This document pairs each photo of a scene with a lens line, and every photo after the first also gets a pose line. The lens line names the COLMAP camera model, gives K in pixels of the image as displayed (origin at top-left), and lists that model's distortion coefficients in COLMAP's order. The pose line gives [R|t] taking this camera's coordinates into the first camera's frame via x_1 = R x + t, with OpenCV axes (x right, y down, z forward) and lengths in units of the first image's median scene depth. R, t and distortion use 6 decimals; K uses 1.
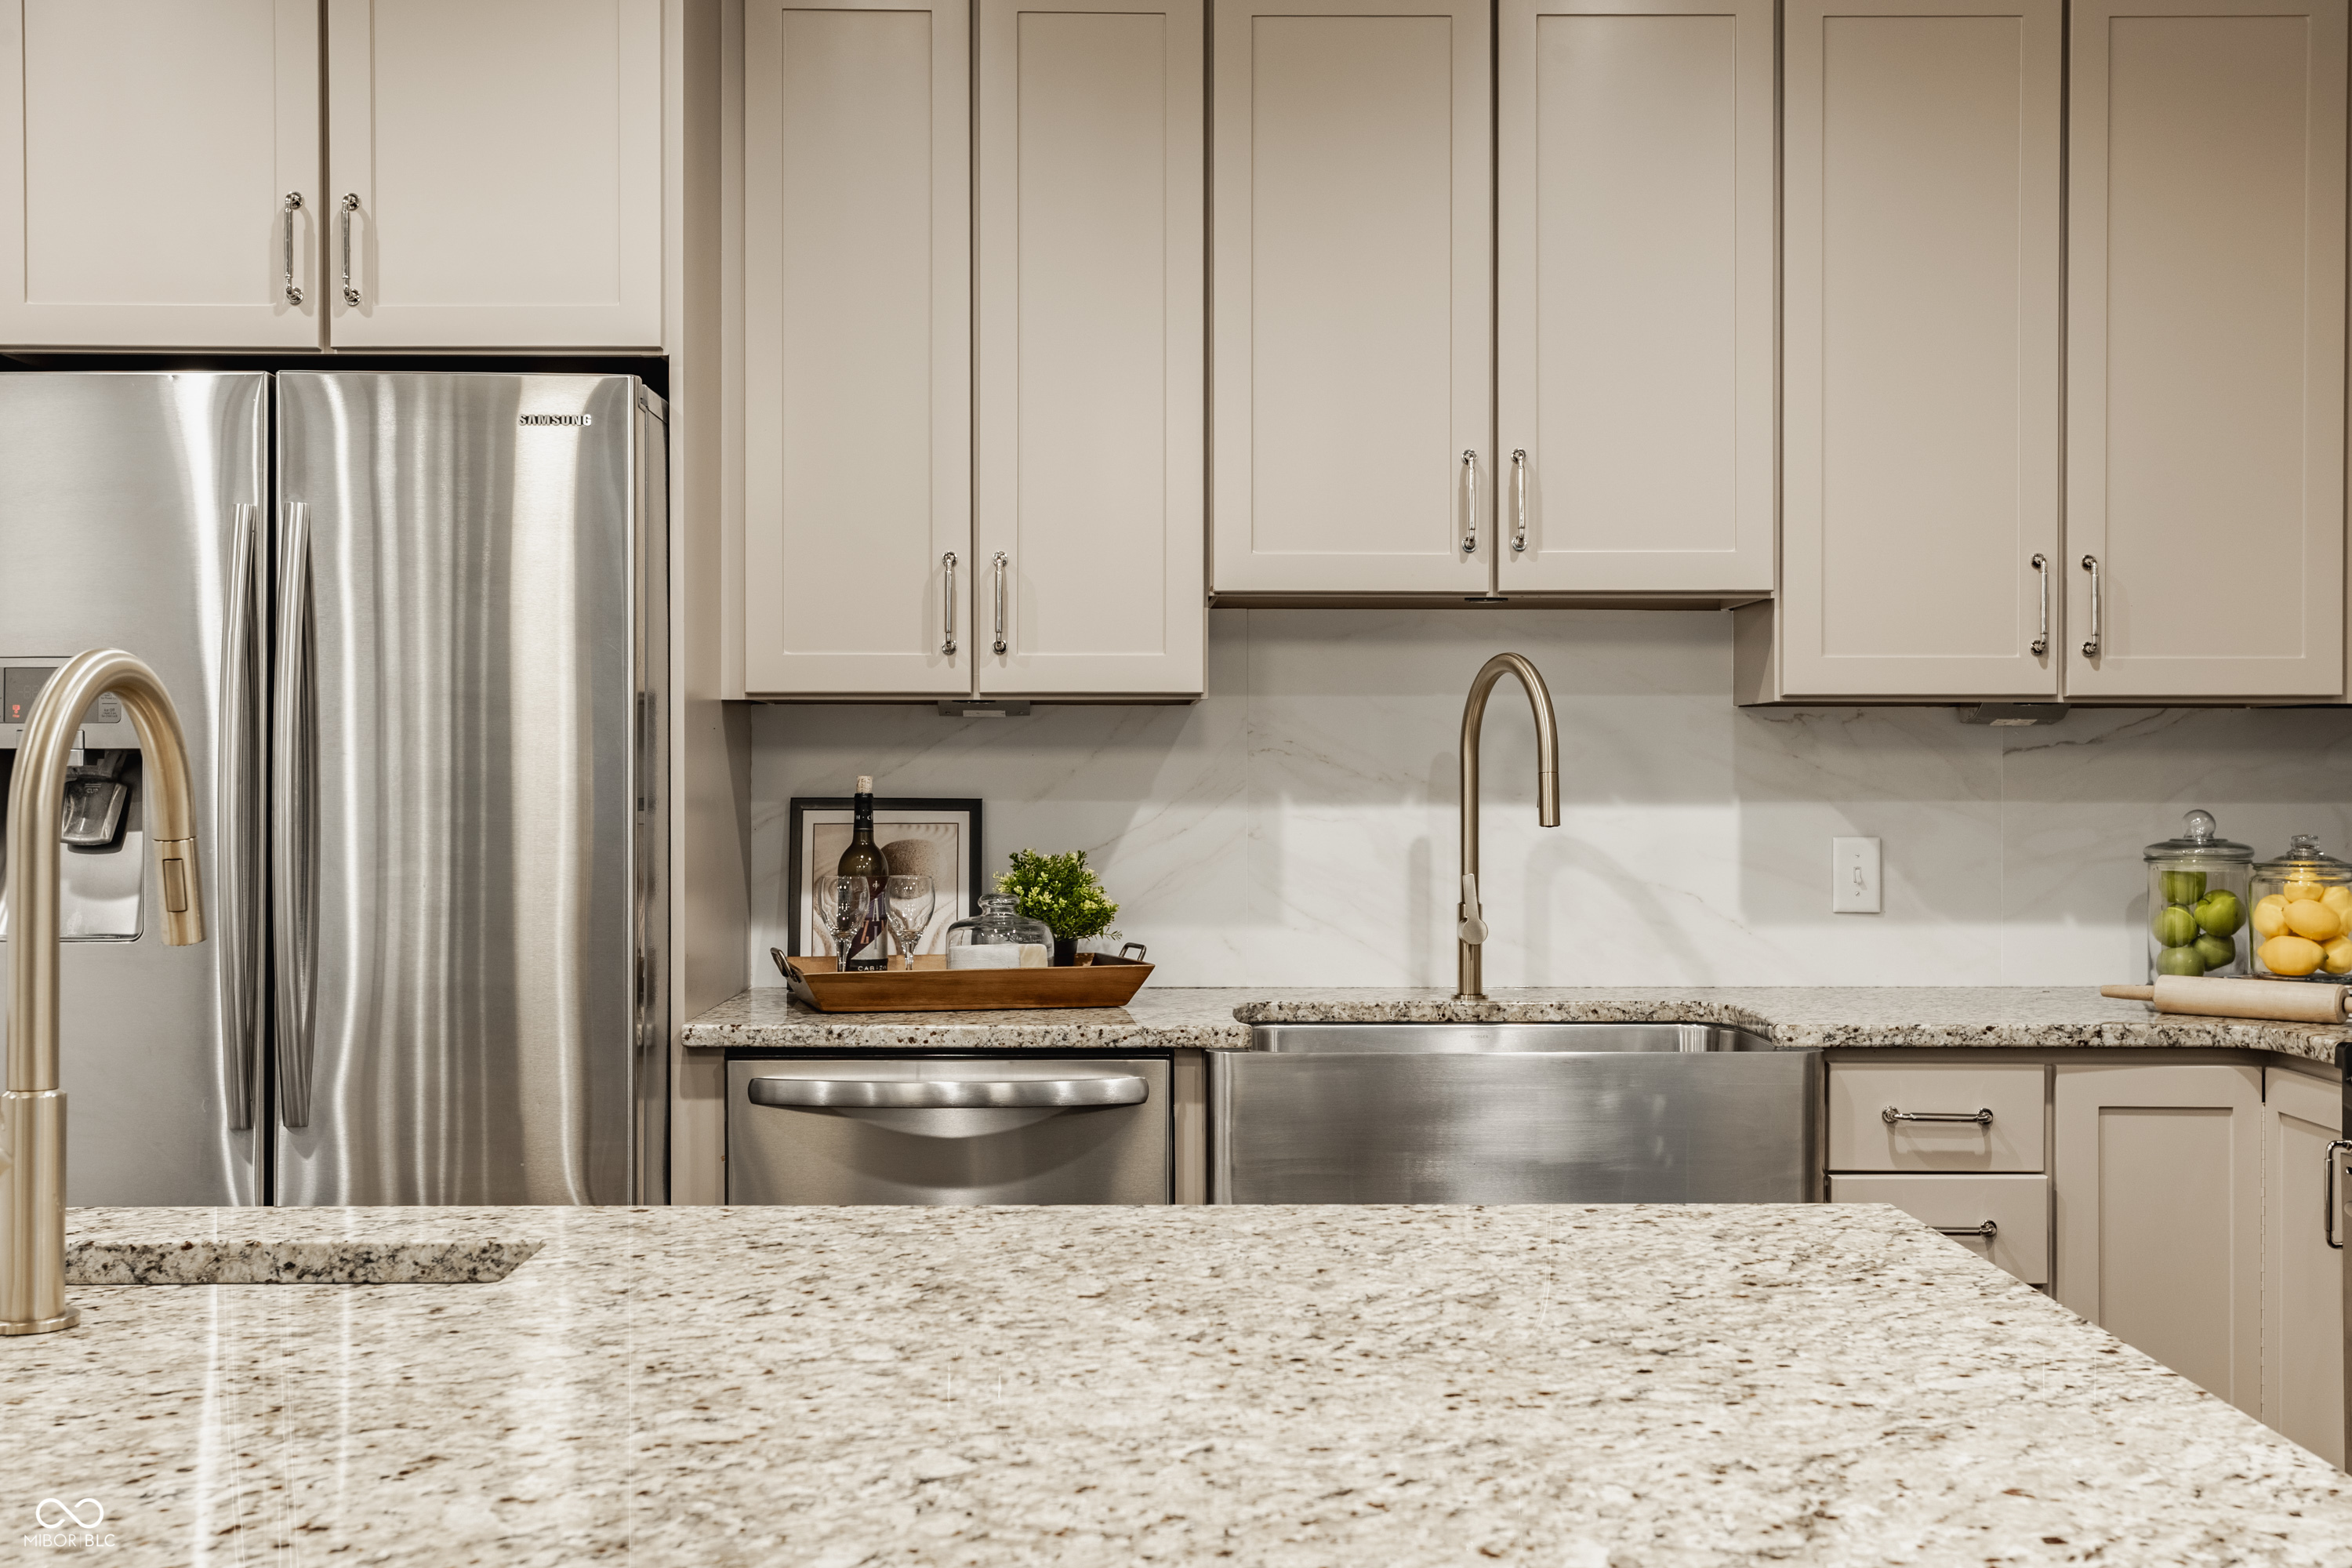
lens RADIAL K [[2558.7, 0, 1141.4], [0, 2558.7, 778.4], [0, 0, 1]] dist [0.001355, 0.032770]
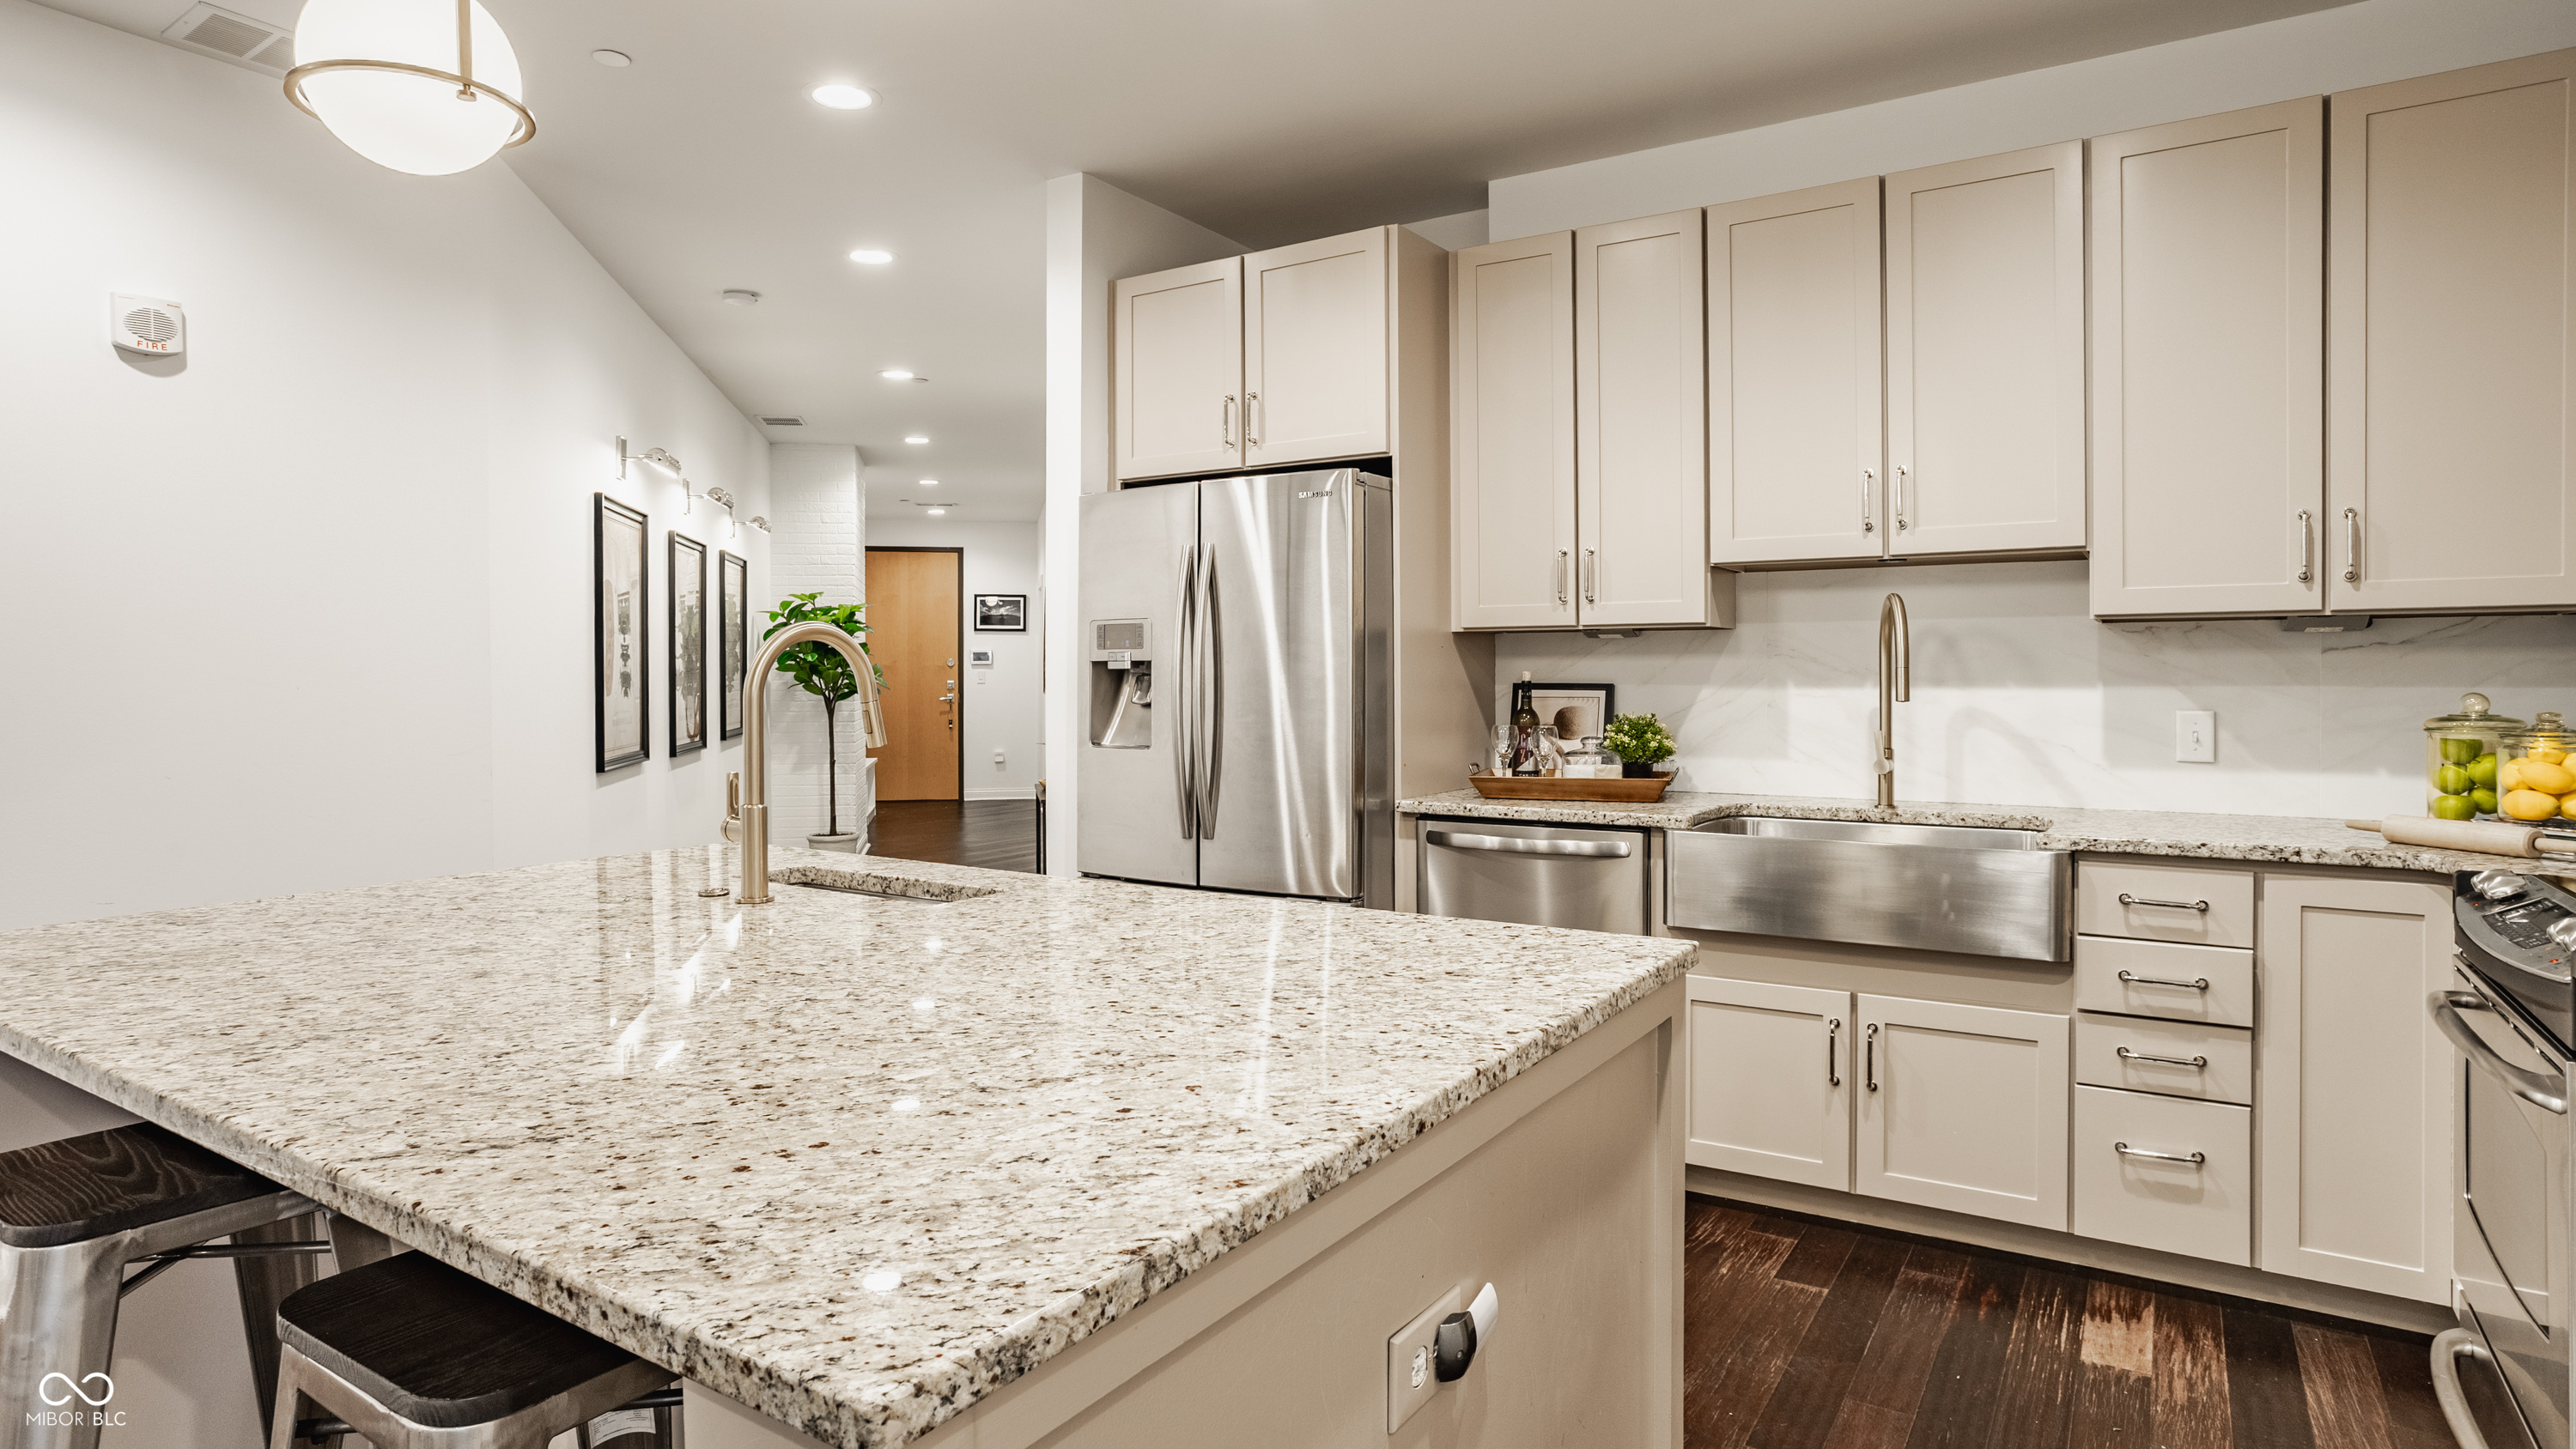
lens RADIAL K [[1388.4, 0, 1288.9], [0, 1388.4, 668.7], [0, 0, 1]] dist [0.001928, 0.002558]
pose [[0.842716, -0.005174, -0.538334, 0.291419], [0.004595, 0.999987, -0.002418, -0.001296], [0.538339, -0.000436, 0.842728, 0.061365]]
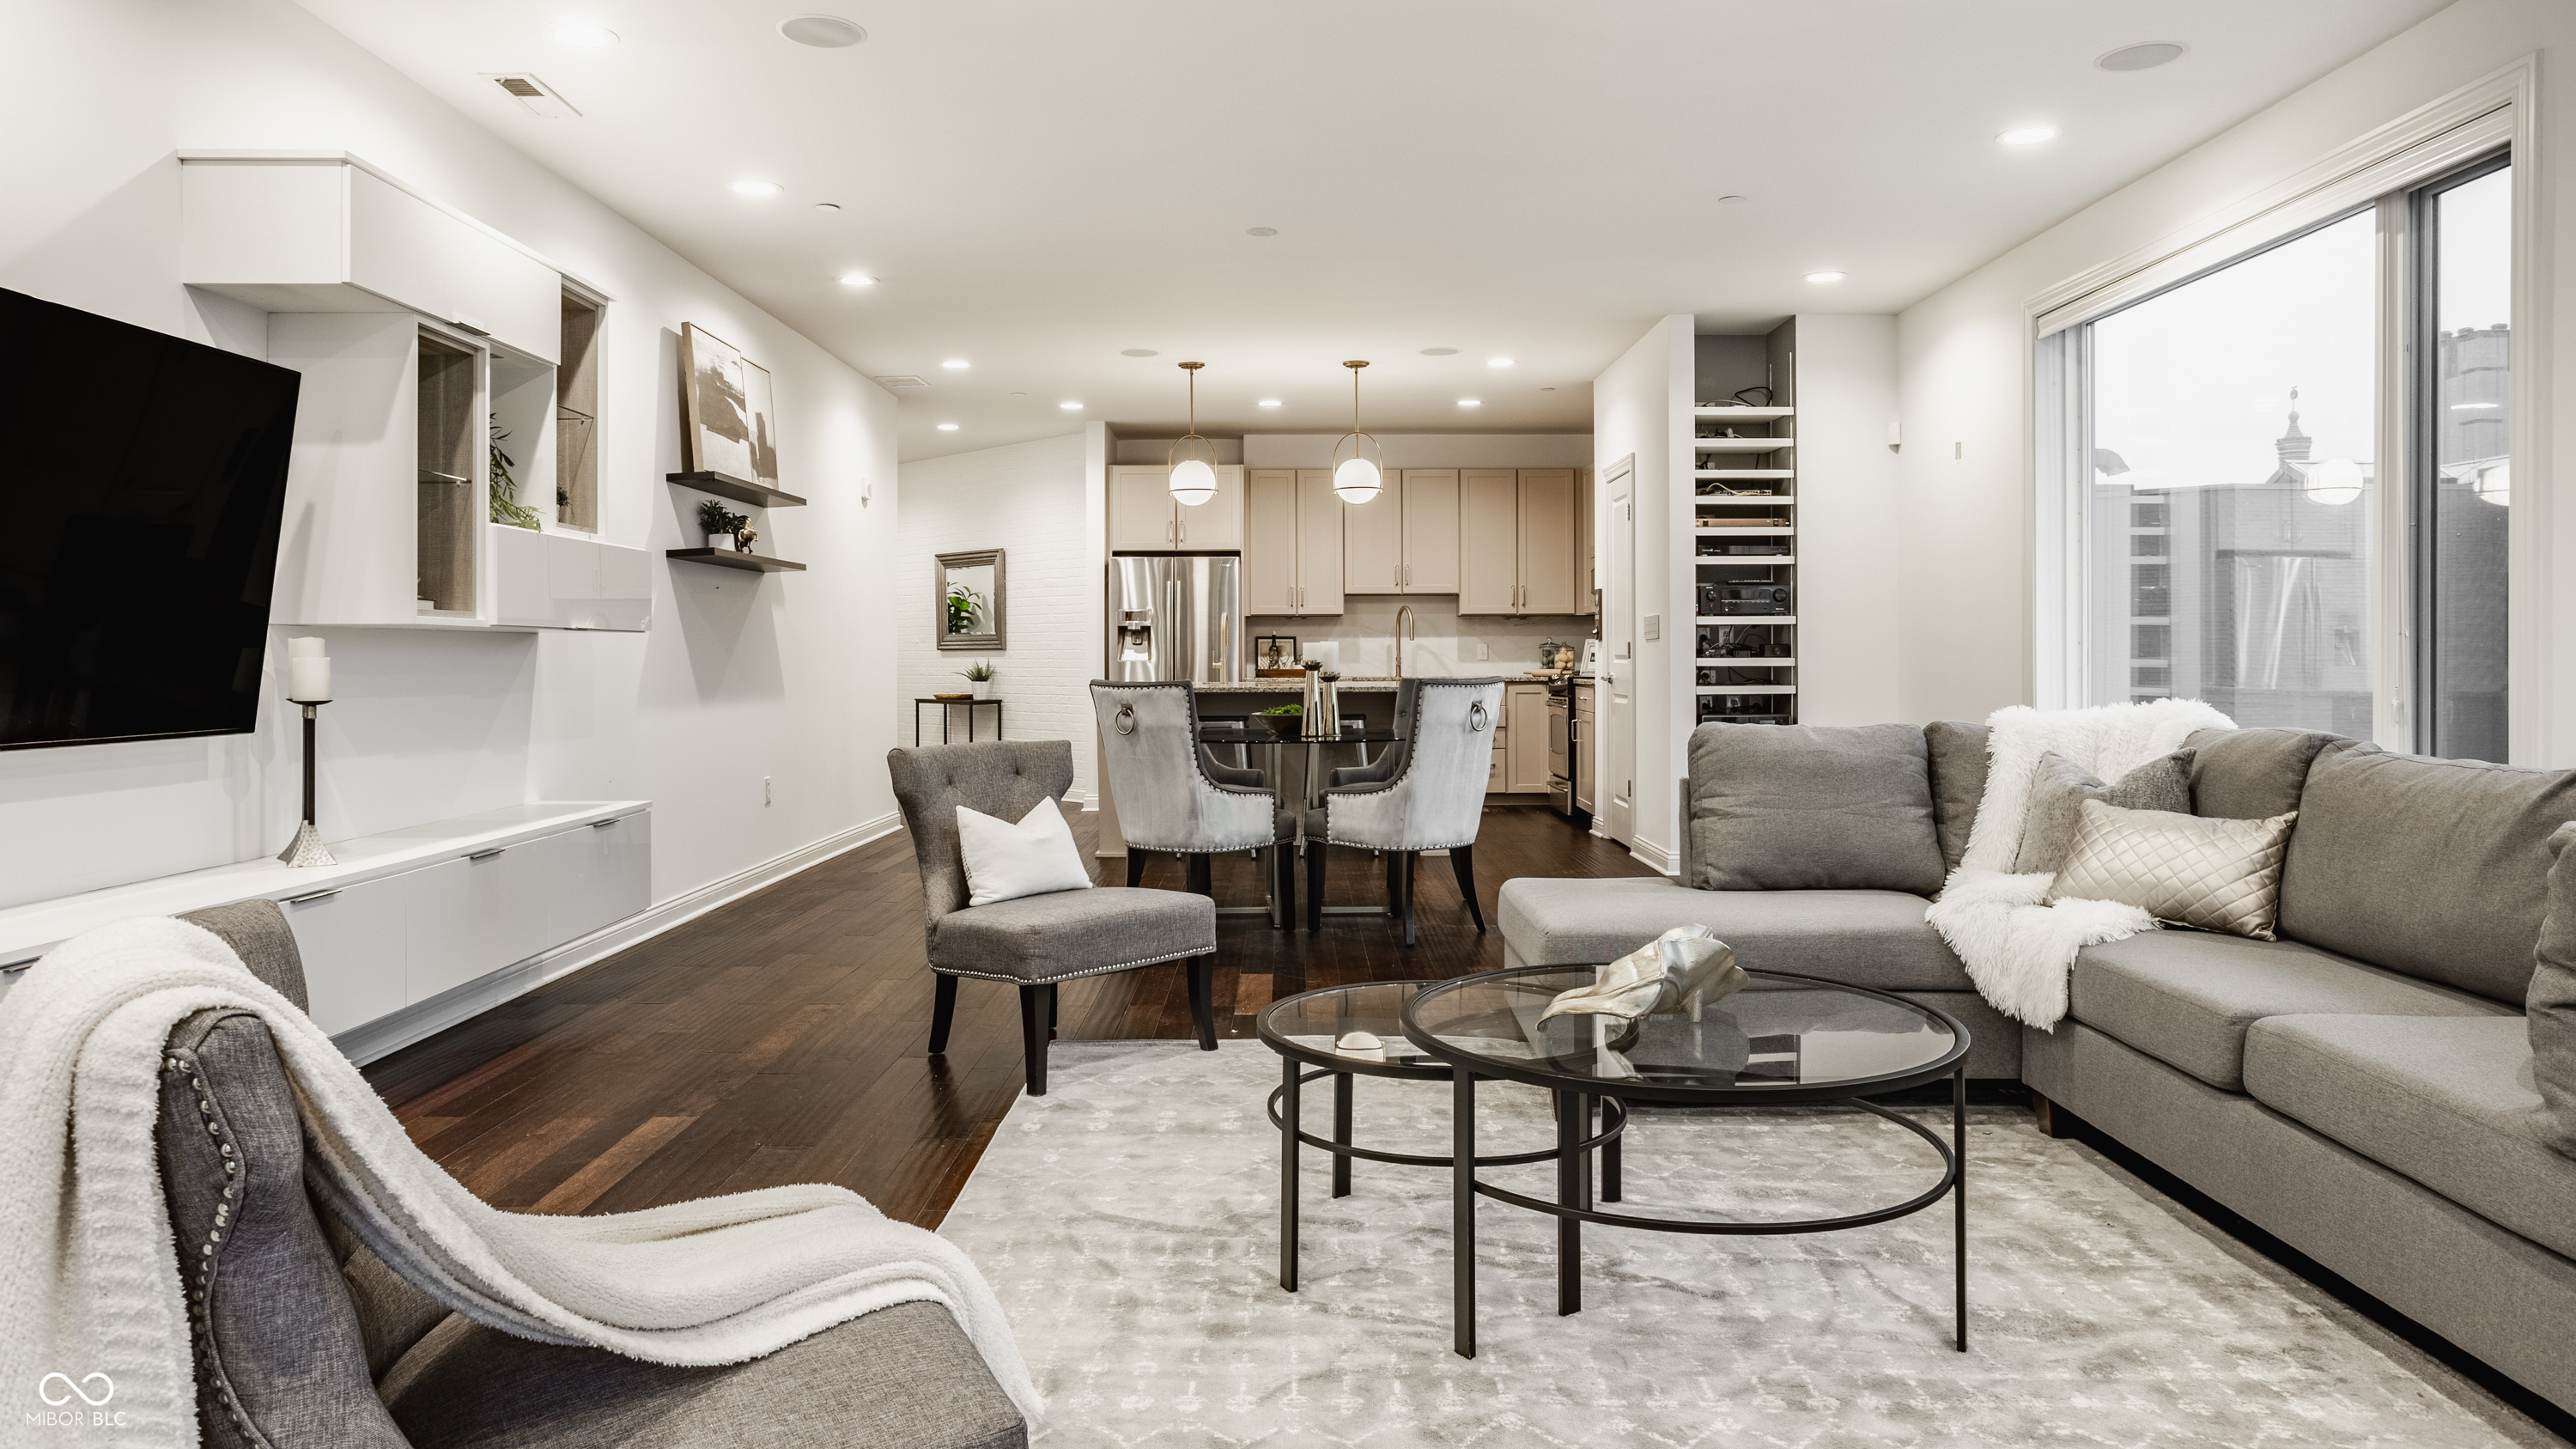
lens RADIAL K [[1566.5, 0, 1274.4], [0, 1566.5, 645.7], [0, 0, 1]] dist [-0.010673, 0.000791]
pose [[0.999840, -0.005548, -0.017020, -0.057078], [0.005491, 0.999979, -0.003362, 0.036466], [0.017038, 0.003268, 0.999849, -2.022627]]
